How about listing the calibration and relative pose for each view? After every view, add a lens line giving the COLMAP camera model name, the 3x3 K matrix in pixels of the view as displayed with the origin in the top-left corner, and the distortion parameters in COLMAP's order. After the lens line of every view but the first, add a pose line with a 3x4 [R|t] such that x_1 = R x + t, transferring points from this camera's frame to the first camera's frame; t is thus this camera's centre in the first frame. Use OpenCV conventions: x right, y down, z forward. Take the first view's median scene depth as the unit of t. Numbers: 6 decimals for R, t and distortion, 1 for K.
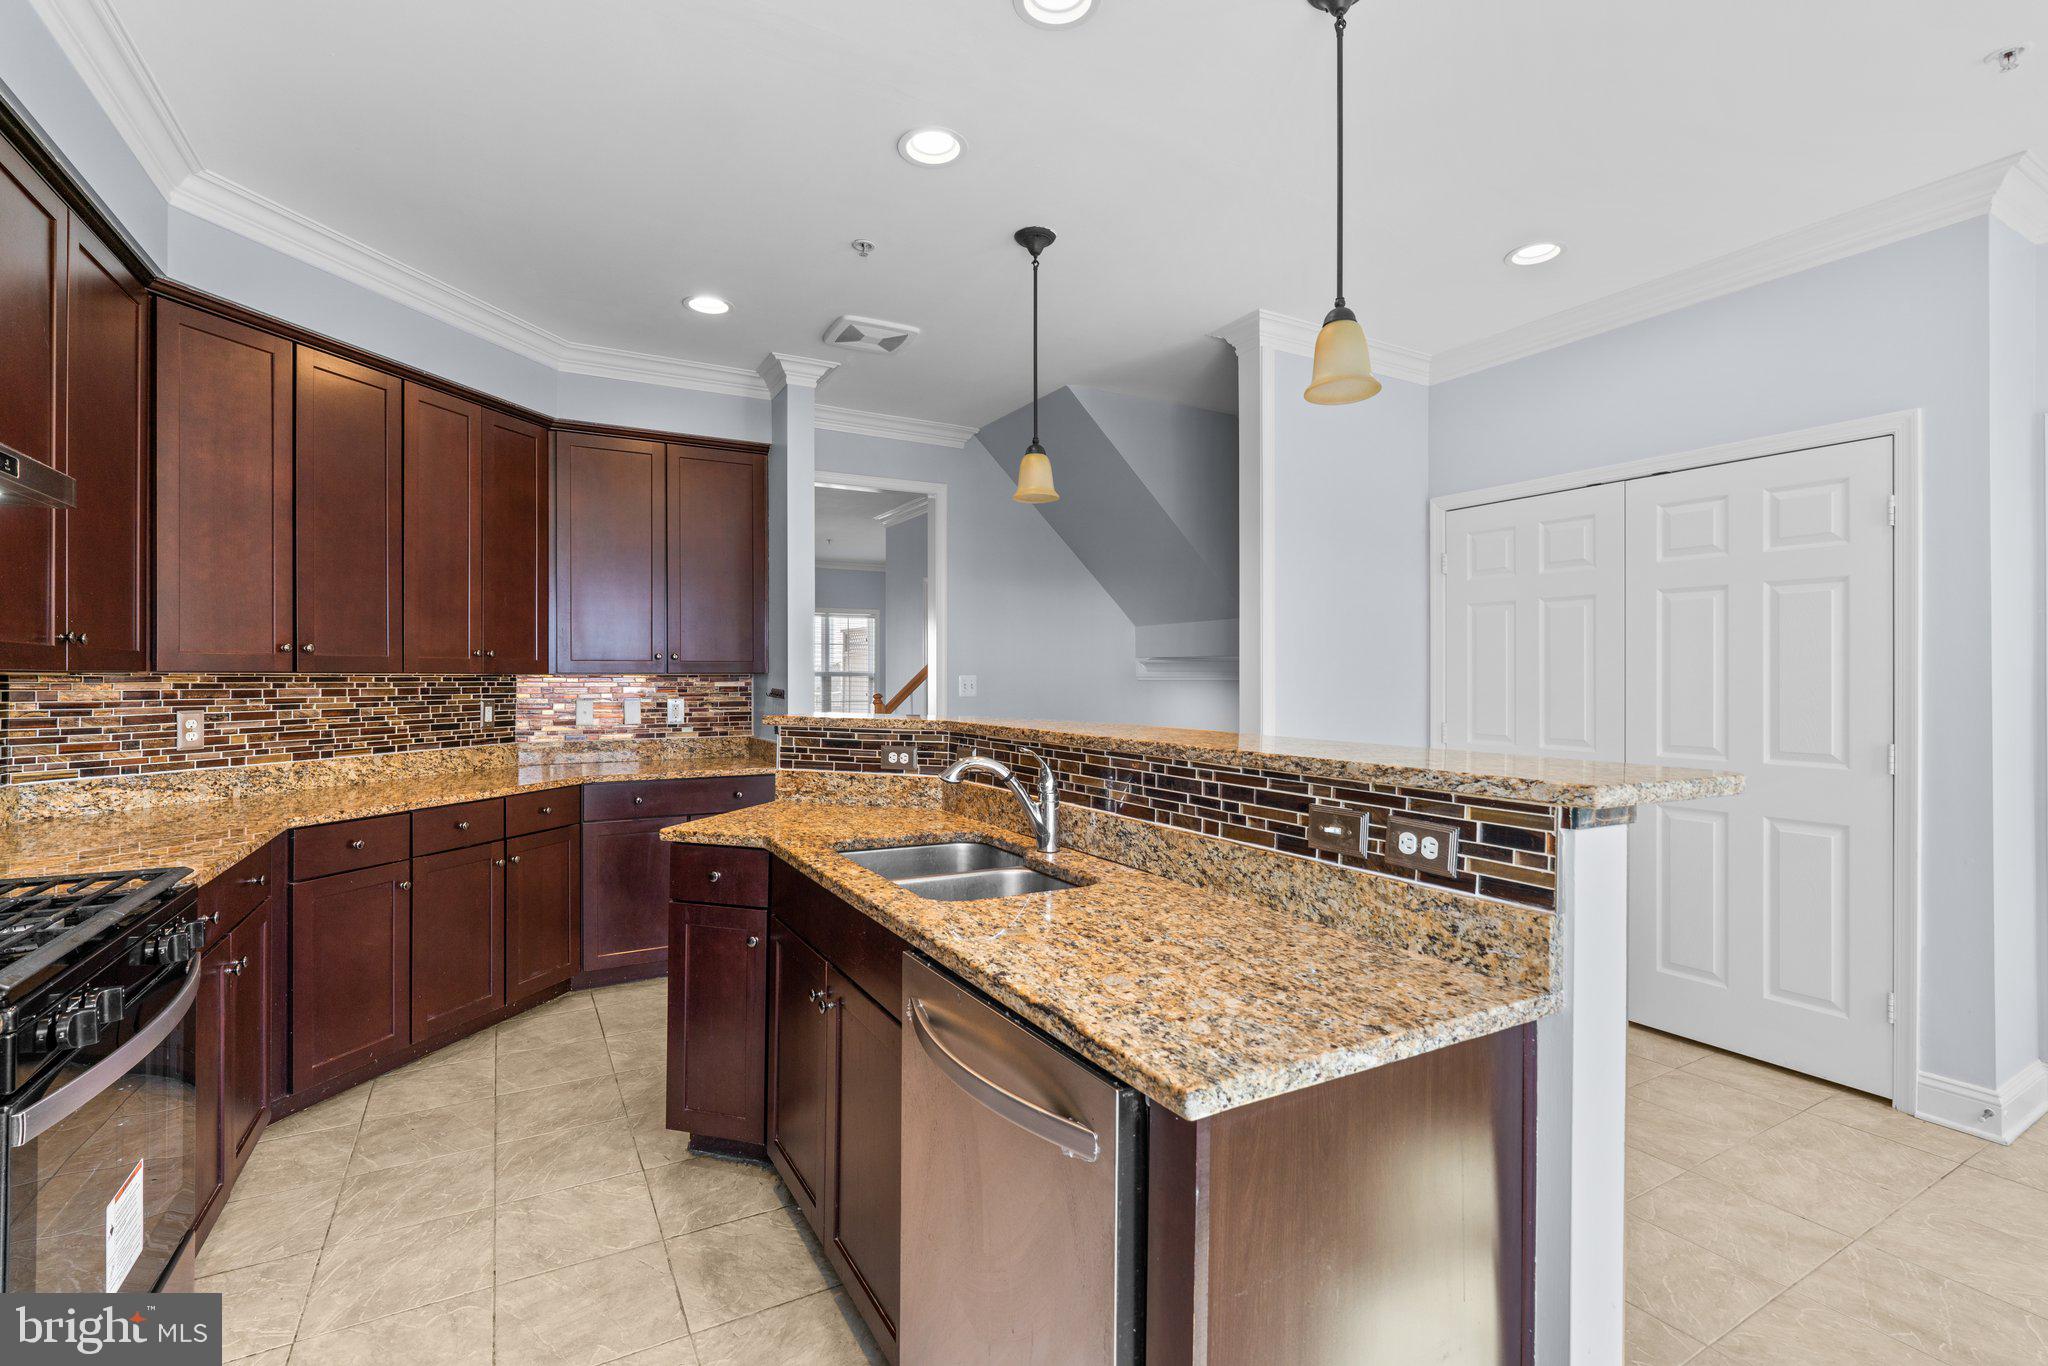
lens RADIAL K [[928.0, 0, 967.9], [0, 928.0, 677.5], [0, 0, 1]] dist [-0.010625, 0.003238]
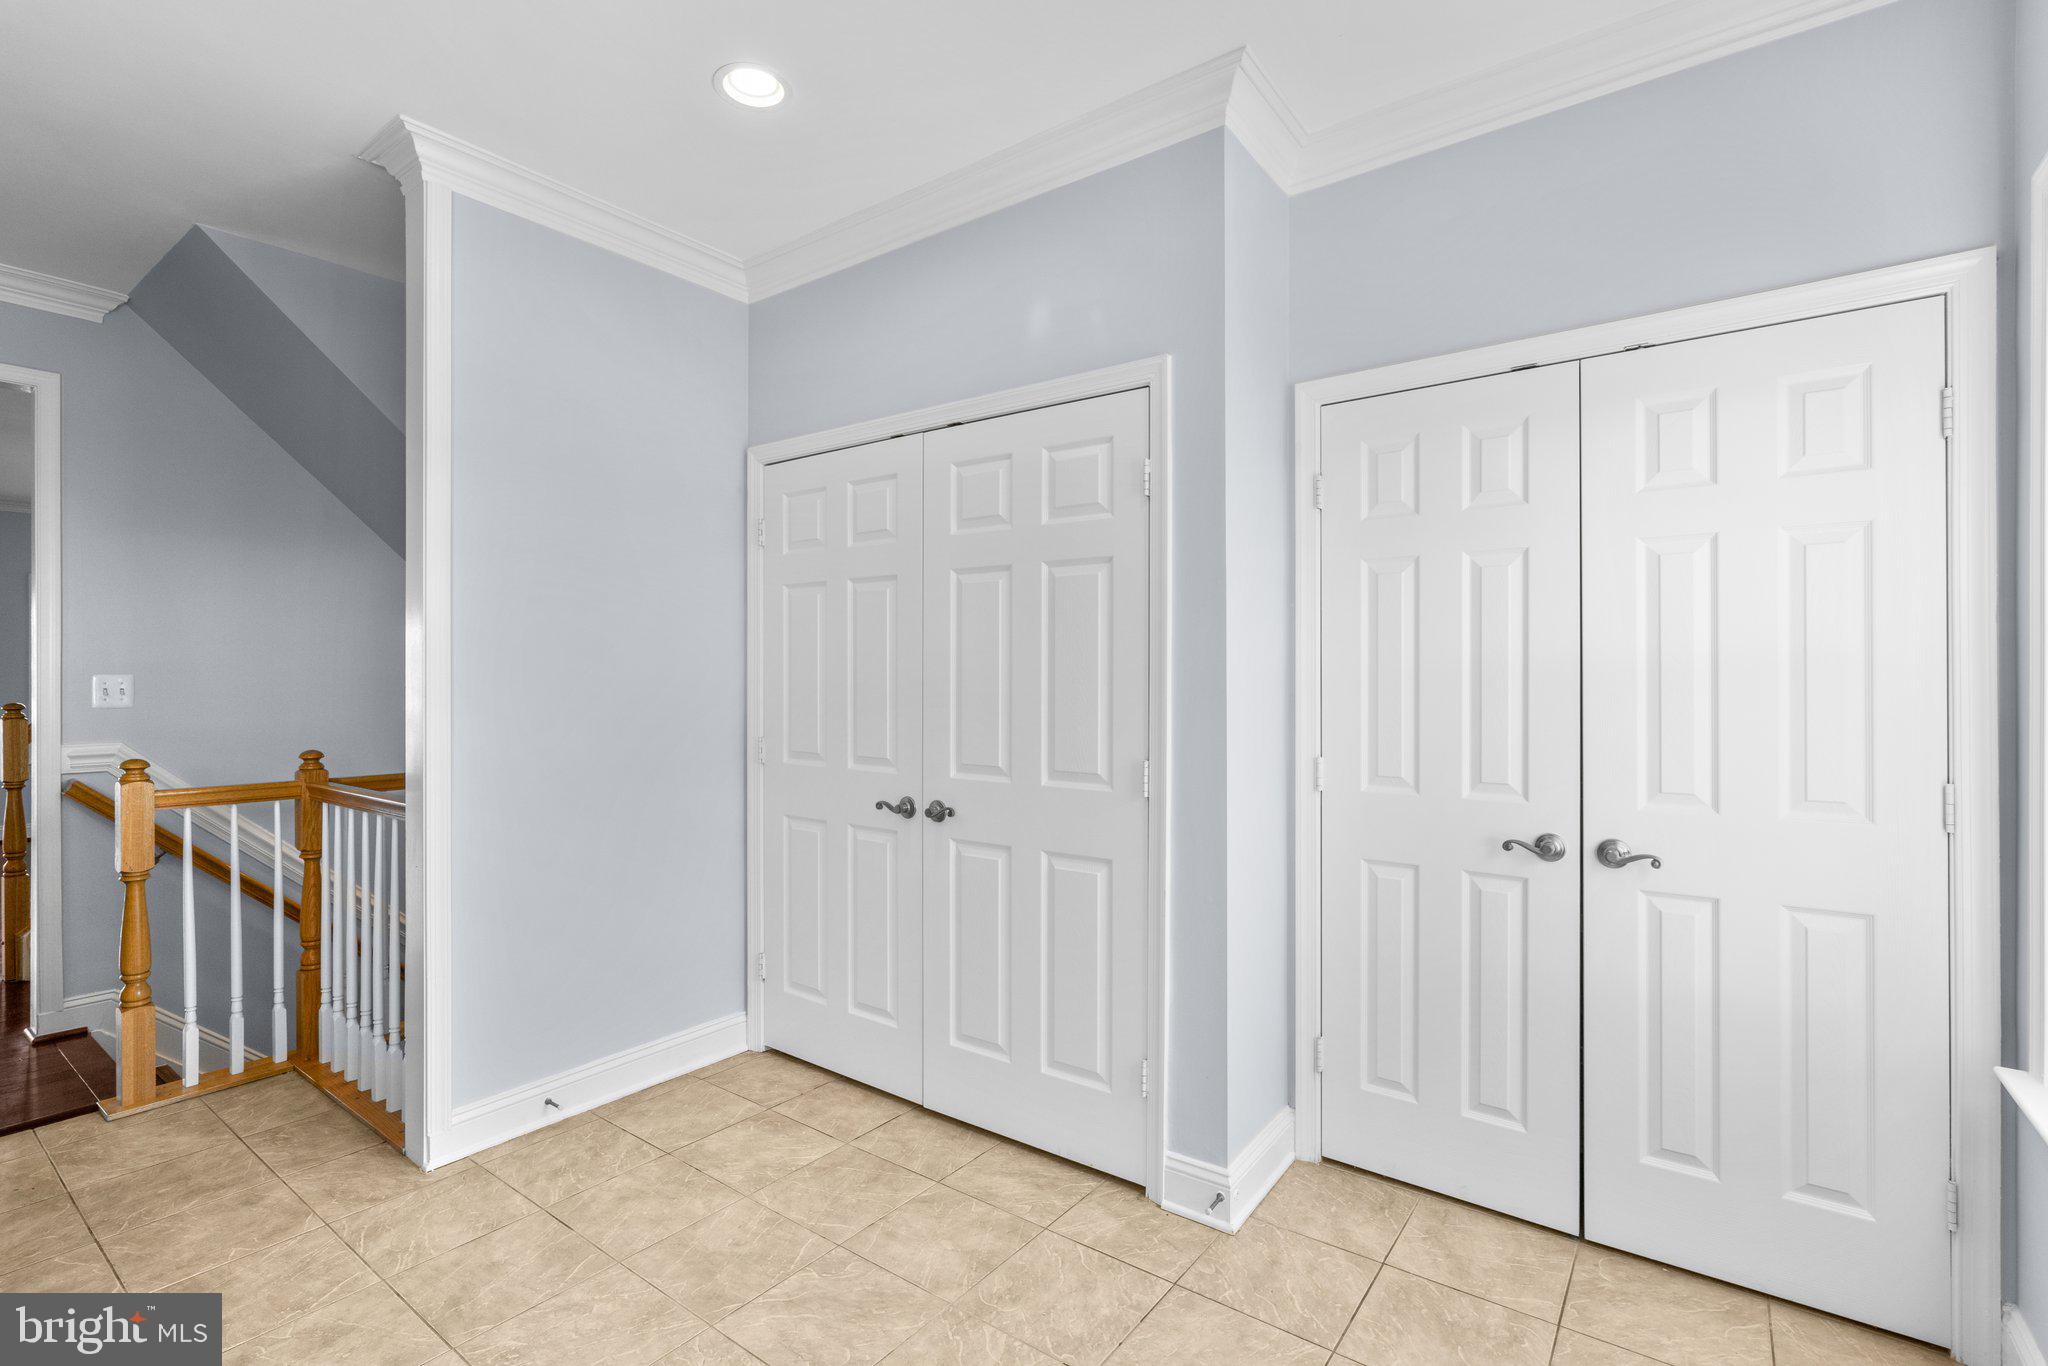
lens RADIAL K [[928.0, 0, 1025.0], [0, 928.0, 682.2], [0, 0, 1]] dist [-0.010625, 0.003238]
pose [[0.915948, -0.004913, 0.401266, 0.547318], [0.000901, 0.999948, 0.010186, -0.006437], [-0.401296, -0.008968, 0.915905, 0.270078]]
